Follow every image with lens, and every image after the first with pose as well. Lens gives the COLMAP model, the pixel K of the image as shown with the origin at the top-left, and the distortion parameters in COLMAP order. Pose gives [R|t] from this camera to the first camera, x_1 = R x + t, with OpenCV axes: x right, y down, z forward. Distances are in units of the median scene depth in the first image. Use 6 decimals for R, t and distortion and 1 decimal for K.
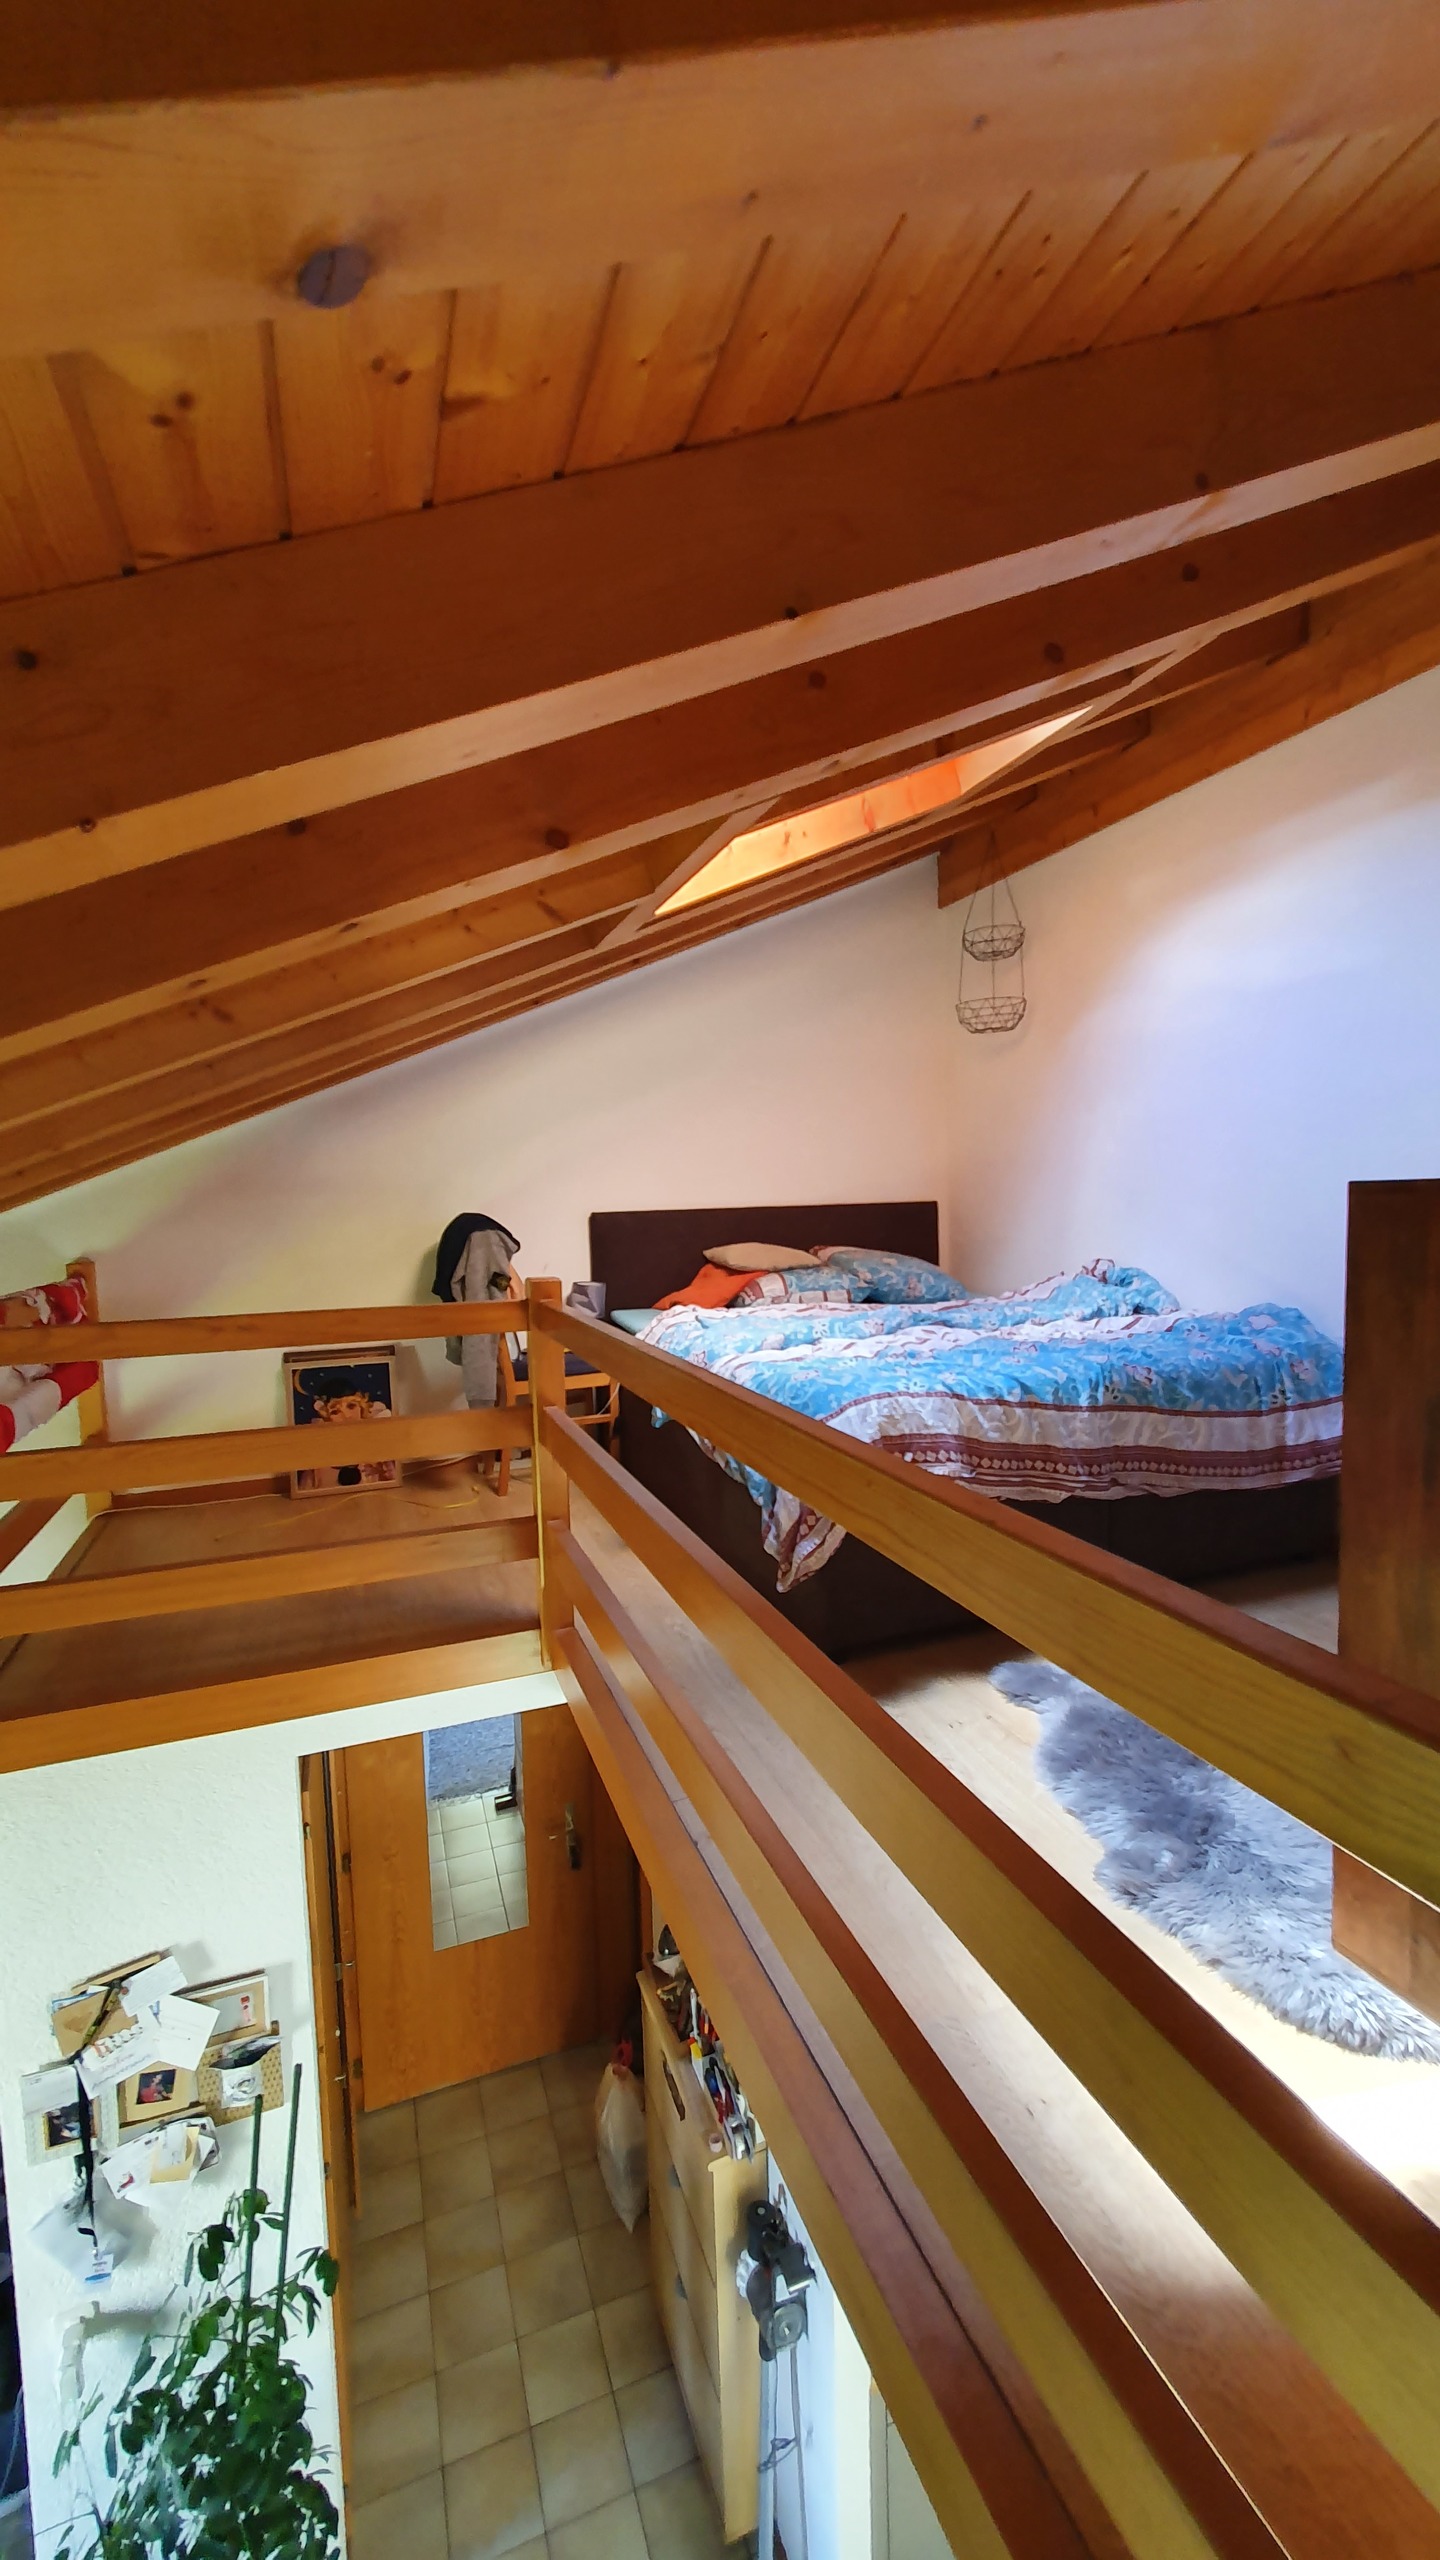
lens RADIAL K [[1023.4, 0, 732.2], [0, 1023.4, 1284.7], [0, 0, 1]] dist [-0.002545, 0.008079]
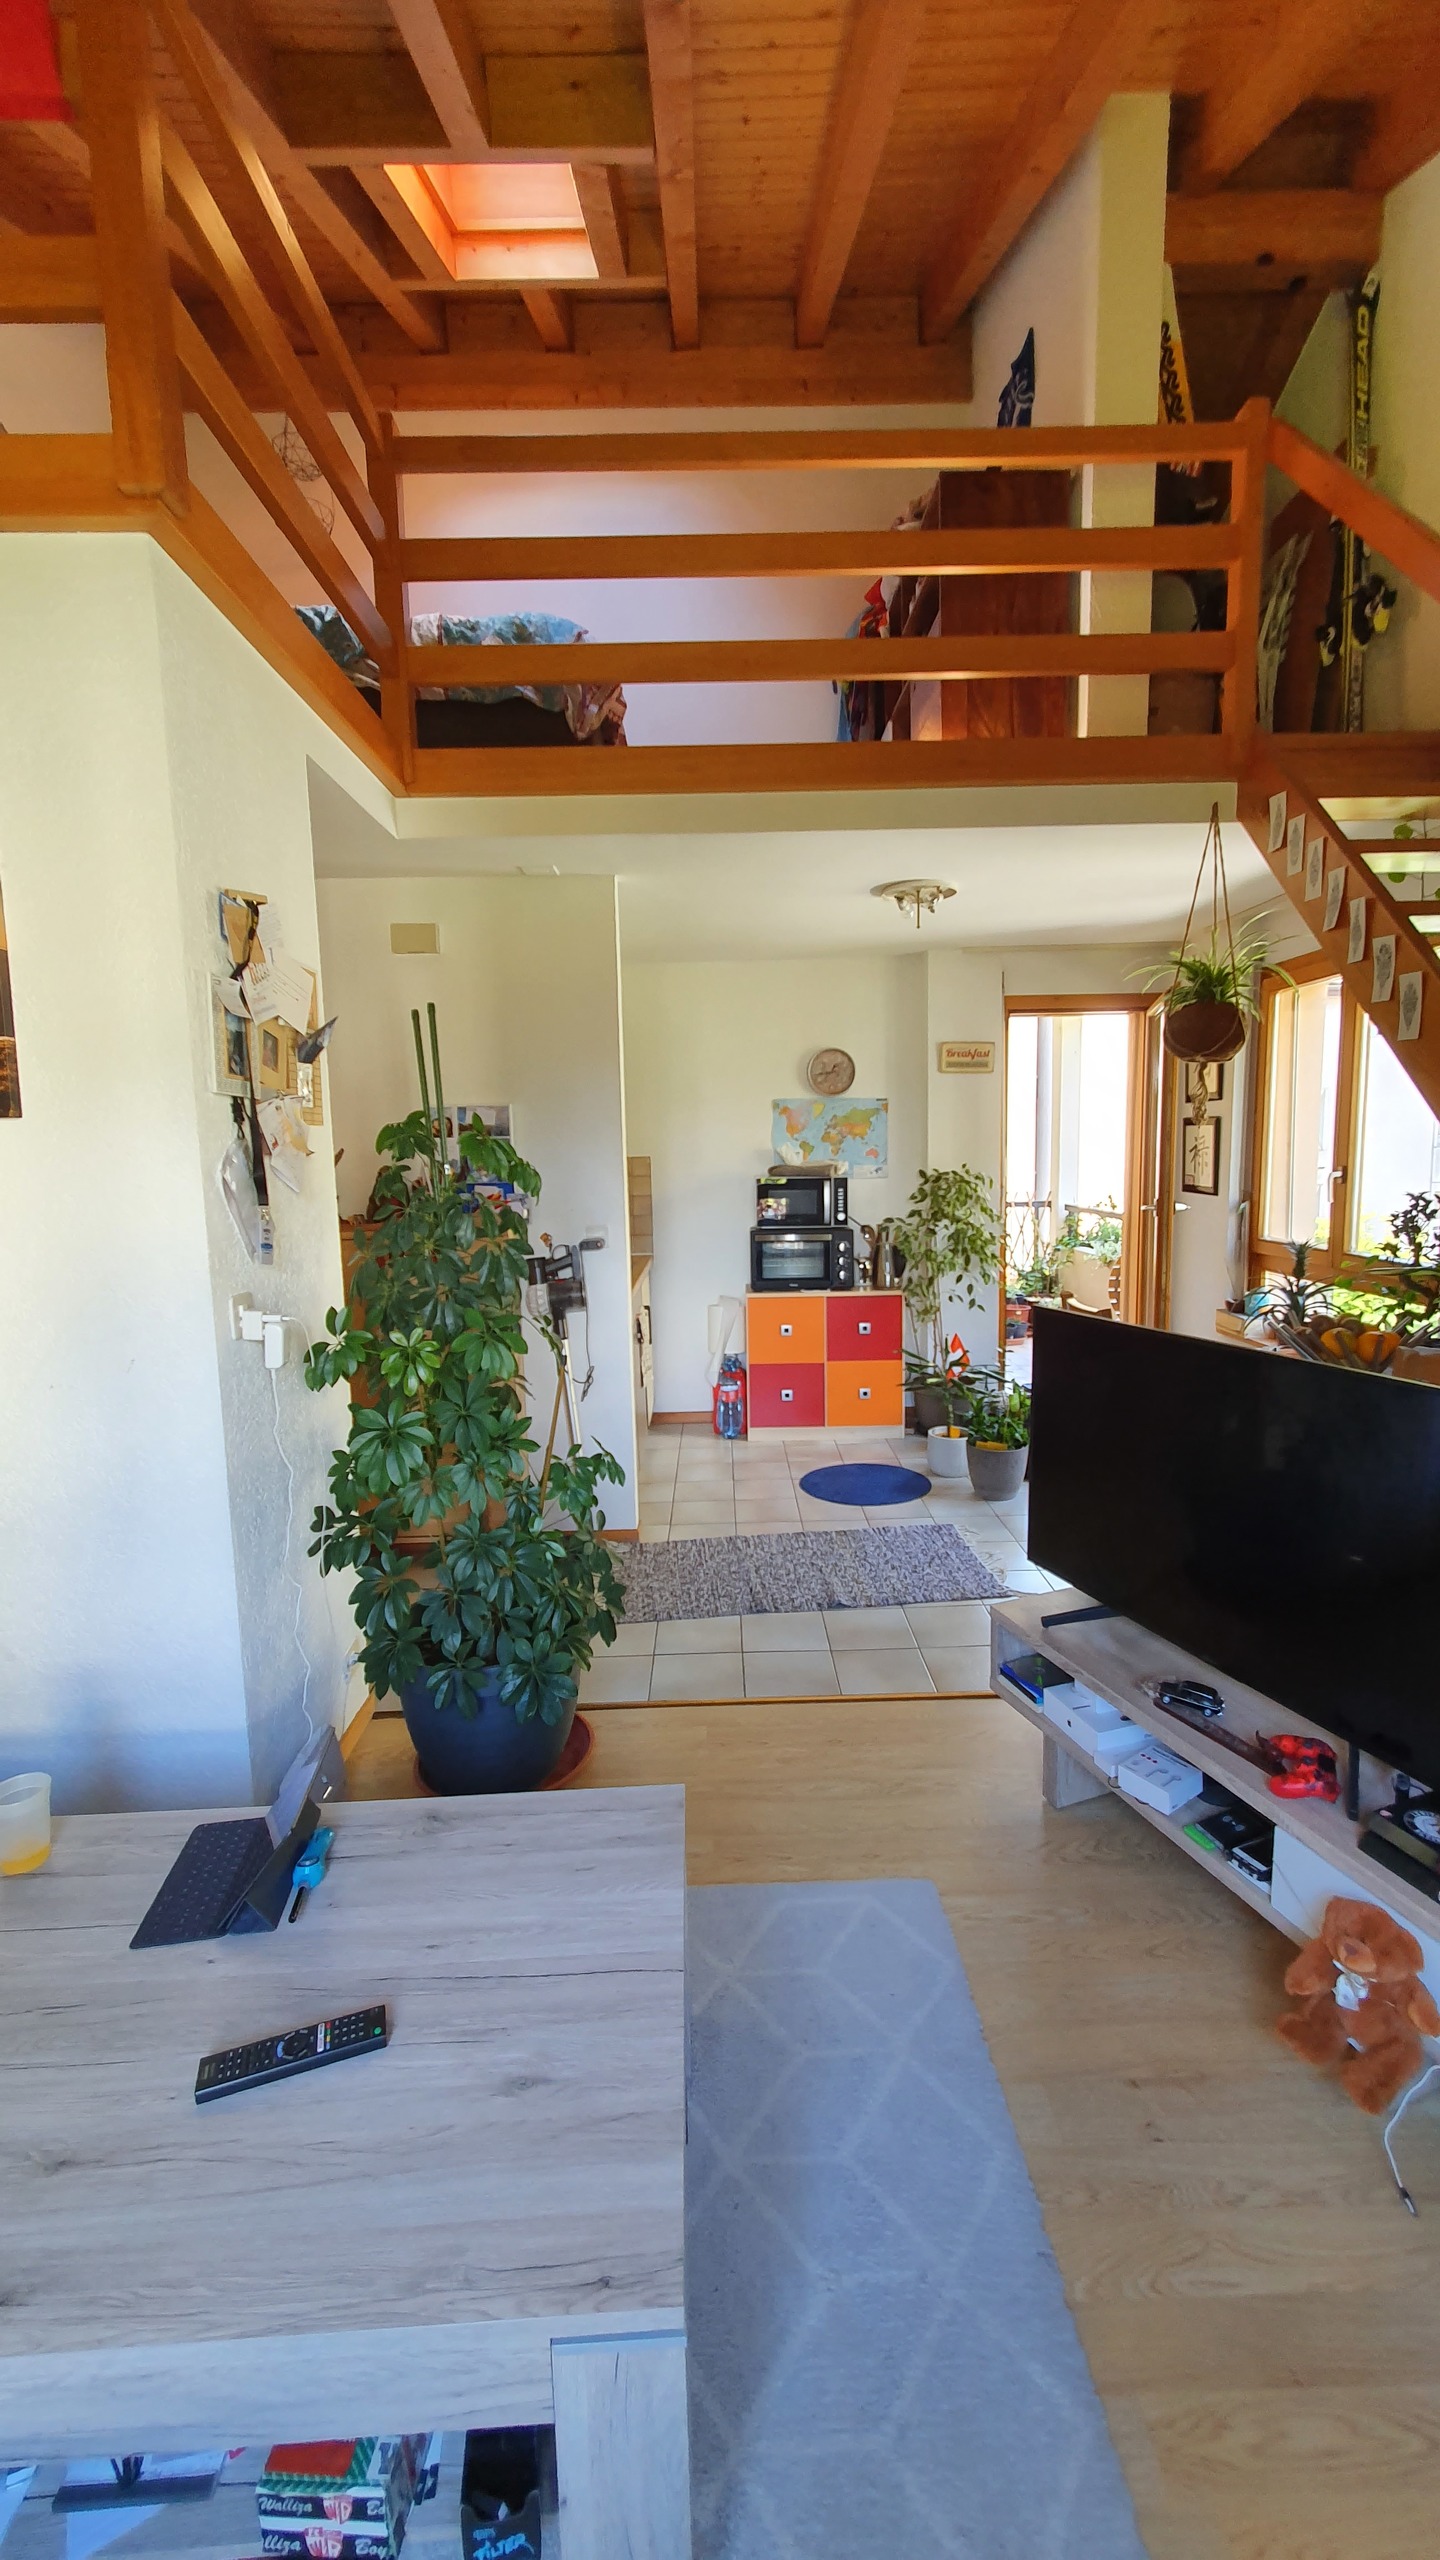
lens RADIAL K [[1023.4, 0, 732.2], [0, 1023.4, 1284.7], [0, 0, 1]] dist [-0.002545, 0.008079]
pose [[0.344410, -0.101147, 0.933355, -1.308961], [0.100613, 0.992430, 0.070423, 0.978674], [-0.933412, 0.069654, 0.351980, 0.315323]]
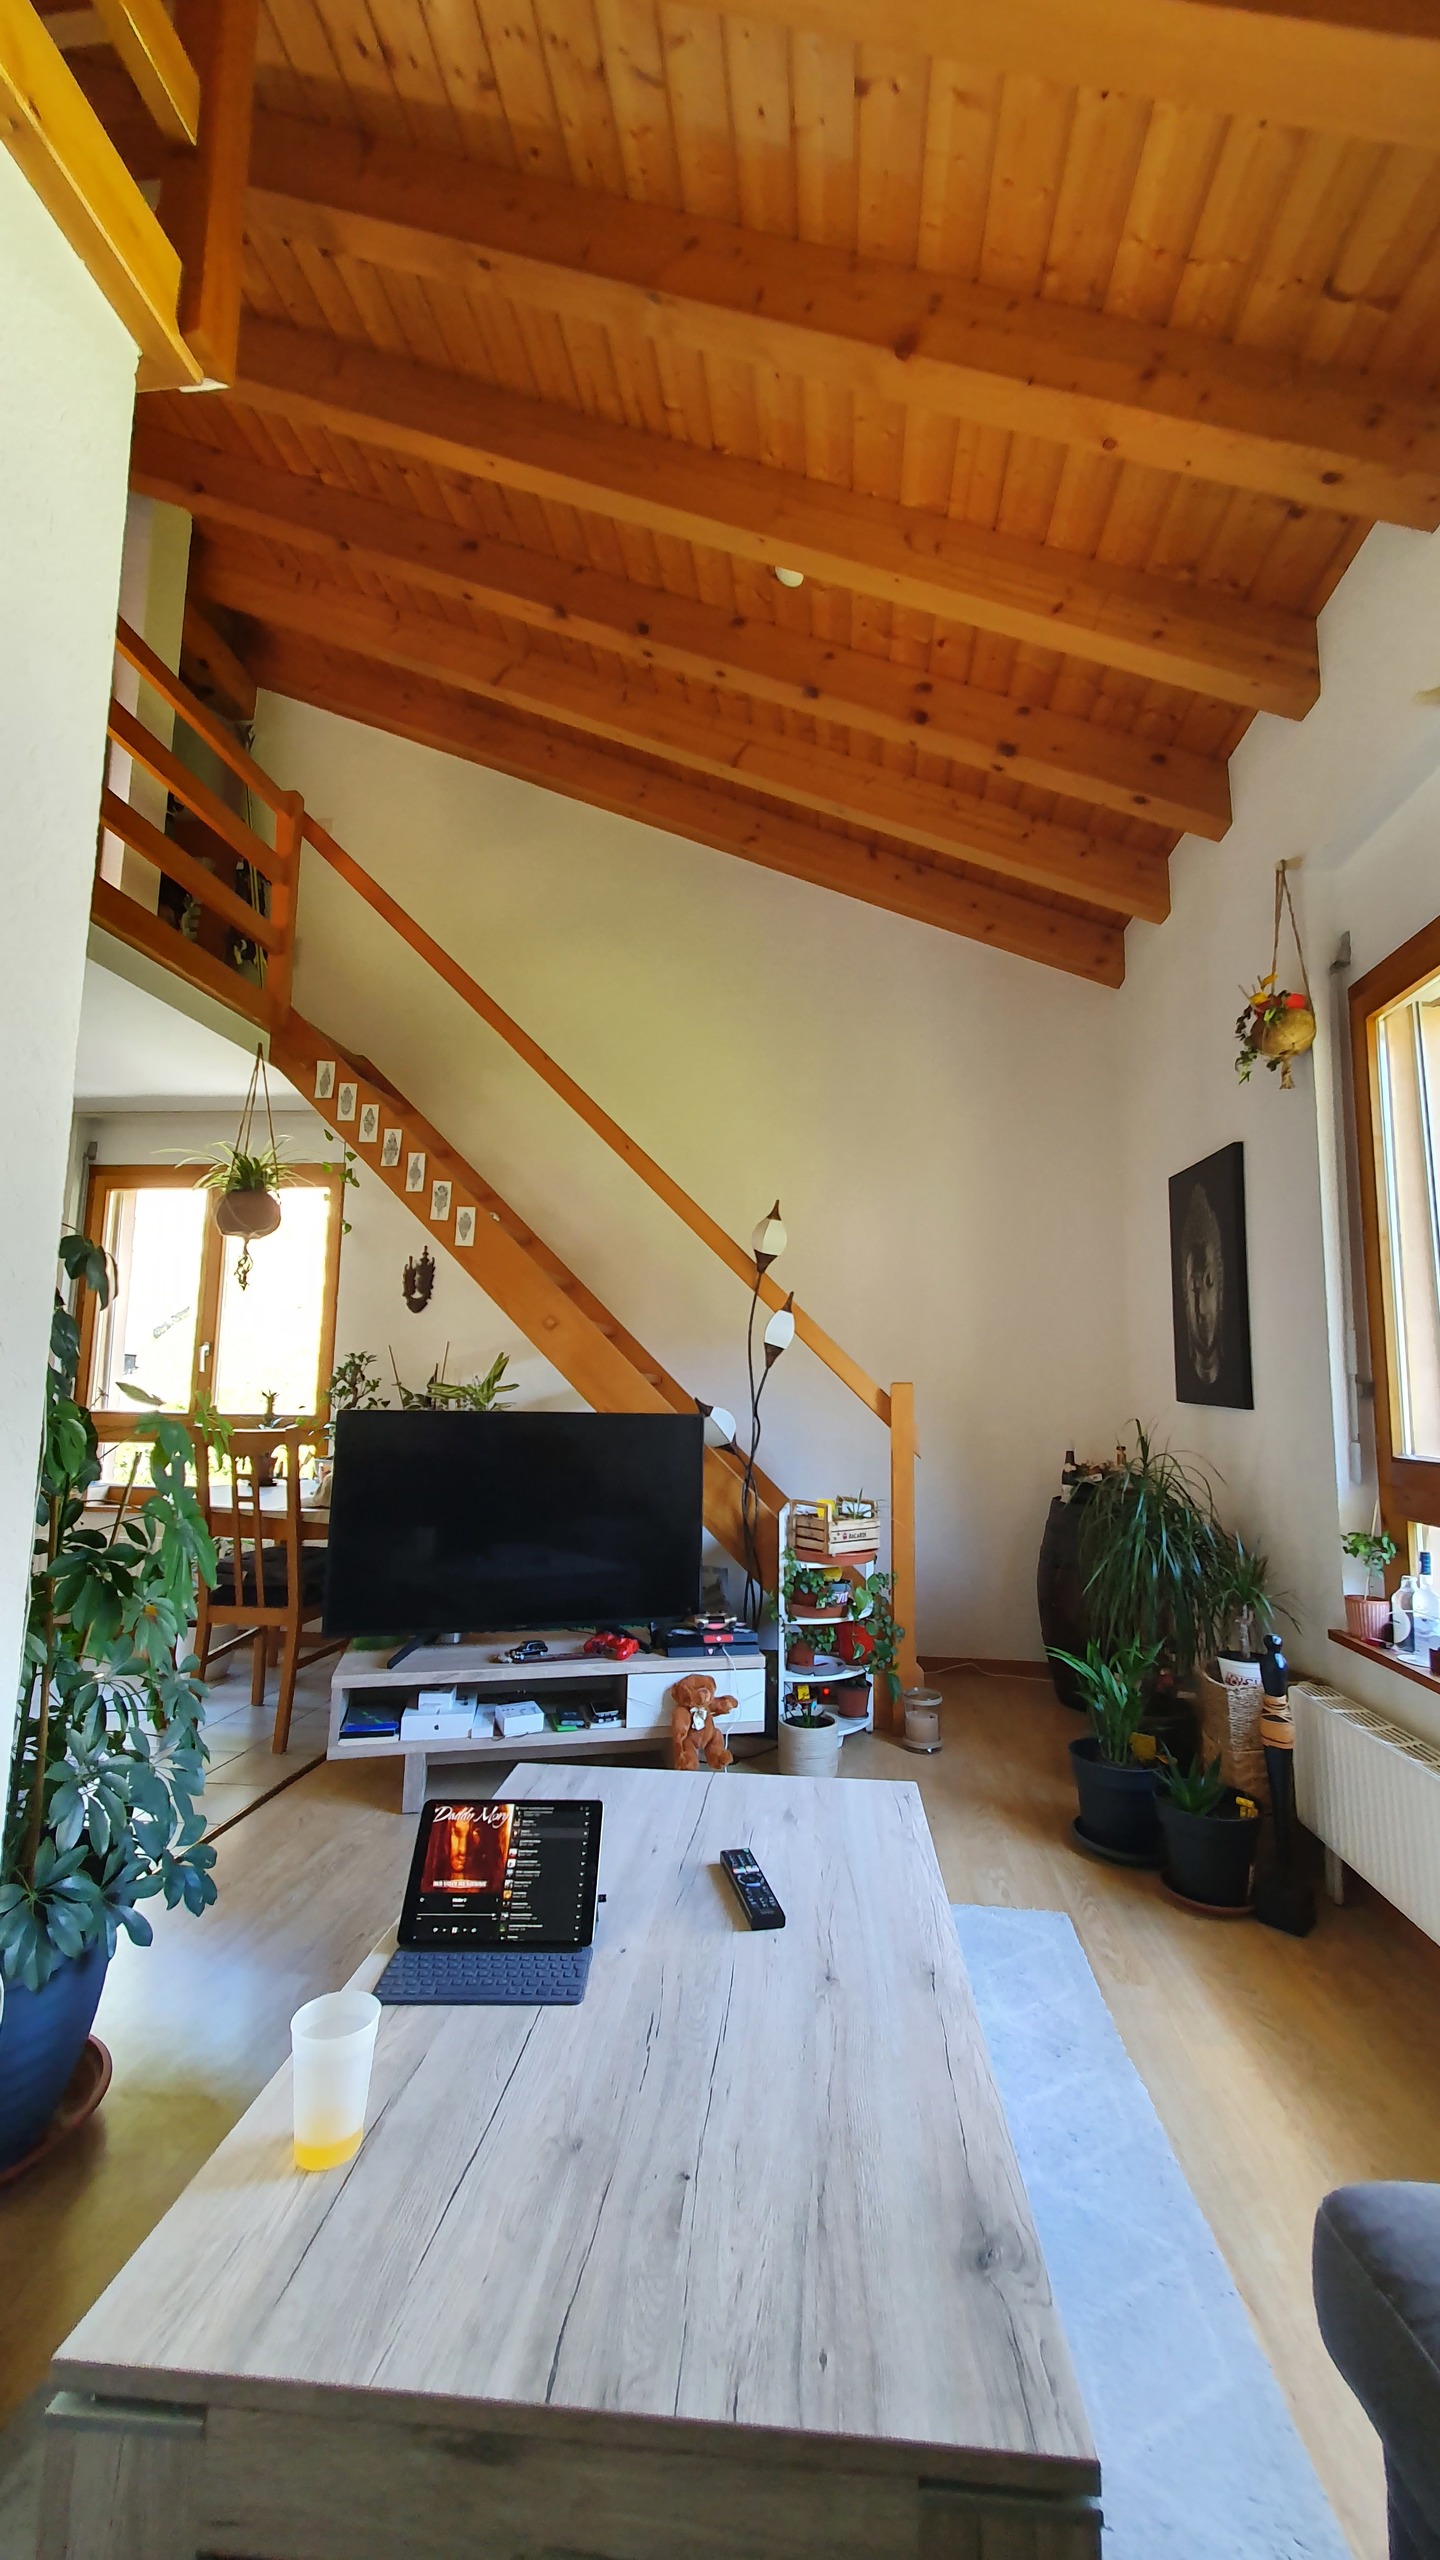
lens RADIAL K [[1023.4, 0, 732.2], [0, 1023.4, 1284.7], [0, 0, 1]] dist [-0.002545, 0.008079]
pose [[-0.899250, 0.065131, 0.432559, -1.225643], [0.048561, 0.997605, -0.049257, 1.039903], [-0.434731, -0.023289, -0.900259, 1.305720]]
